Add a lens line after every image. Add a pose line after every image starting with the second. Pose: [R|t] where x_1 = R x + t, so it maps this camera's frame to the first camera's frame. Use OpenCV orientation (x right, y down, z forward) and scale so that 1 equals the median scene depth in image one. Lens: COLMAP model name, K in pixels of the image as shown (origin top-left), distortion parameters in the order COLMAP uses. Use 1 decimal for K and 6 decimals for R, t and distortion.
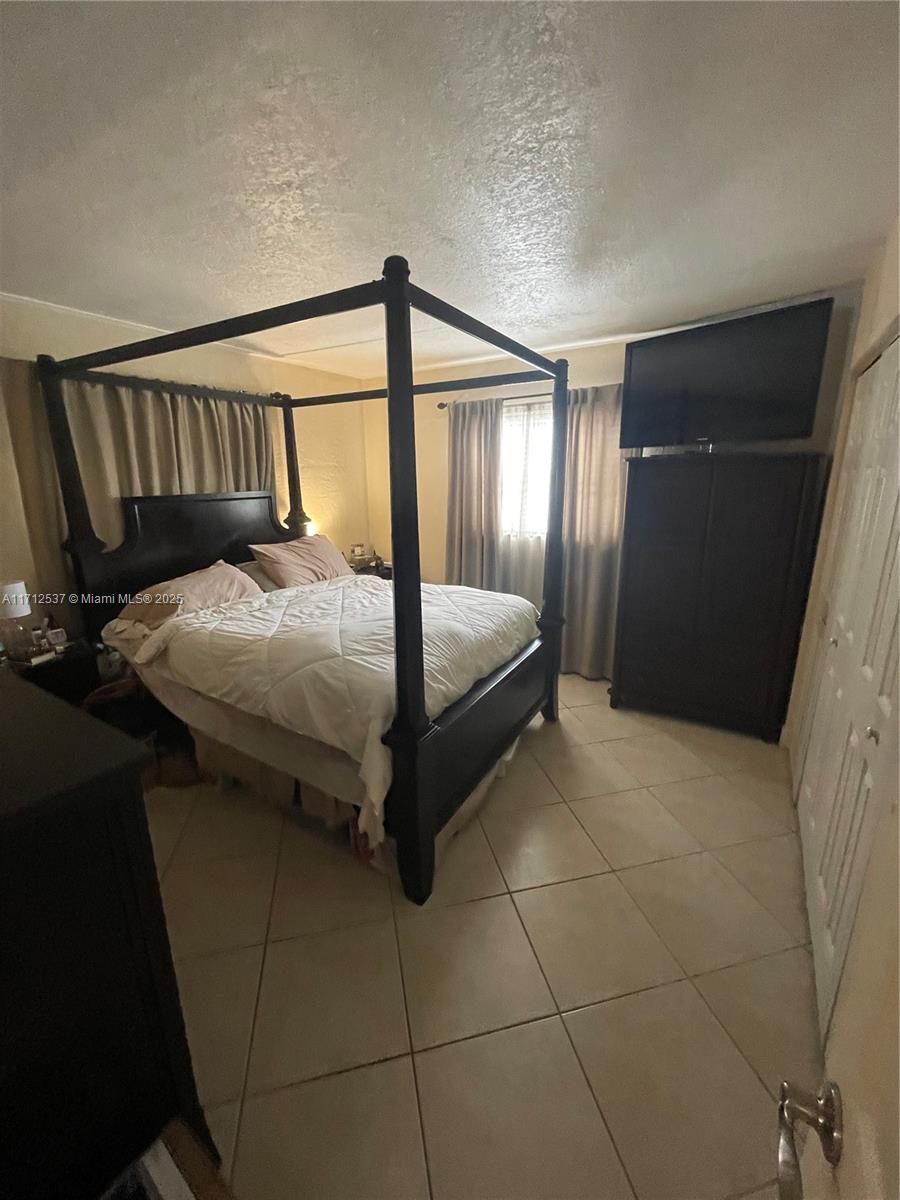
lens RADIAL K [[487.9, 0, 448.5], [0, 487.9, 594.4], [0, 0, 1]] dist [-0.000238, -0.000036]
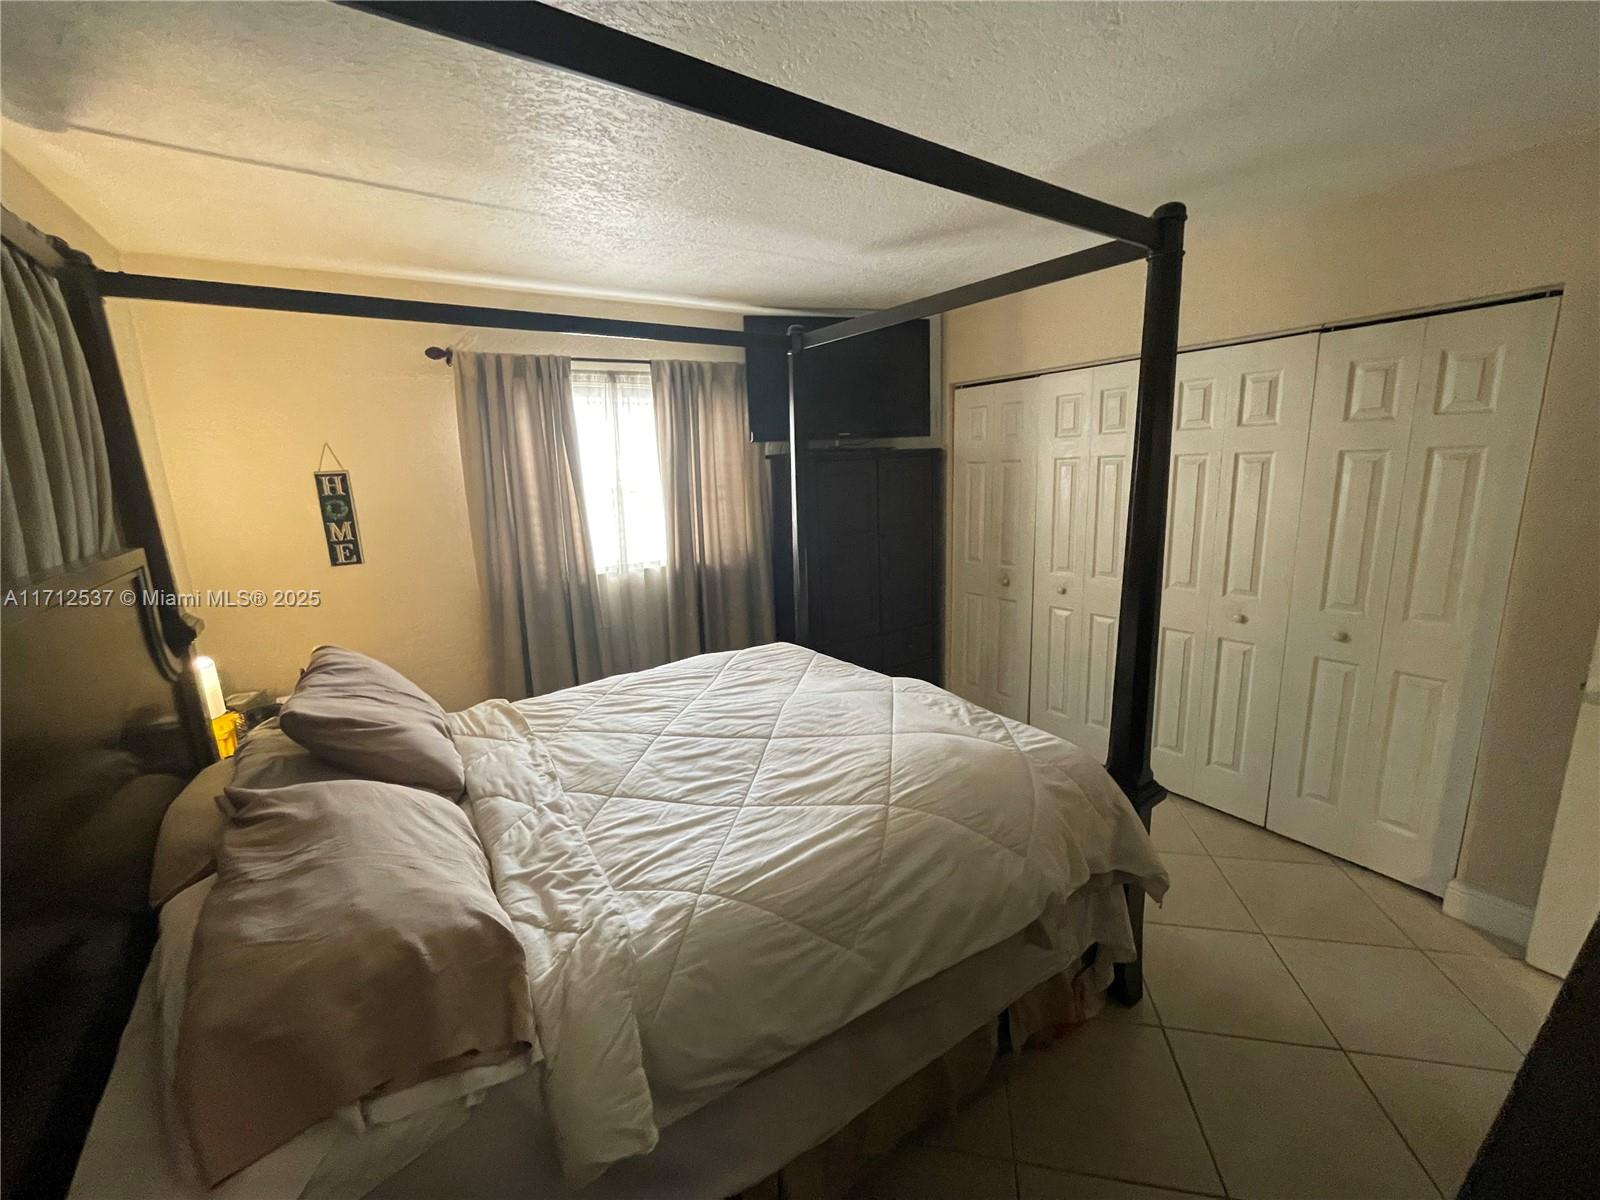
lens RADIAL K [[650.5, 0, 796.6], [0, 650.5, 594.1], [0, 0, 1]] dist [-0.000238, -0.000036]
pose [[0.420298, -0.182596, 0.888824, -0.558930], [0.250141, 0.964903, 0.079942, -0.111194], [-0.872226, 0.188732, 0.451222, 0.446349]]
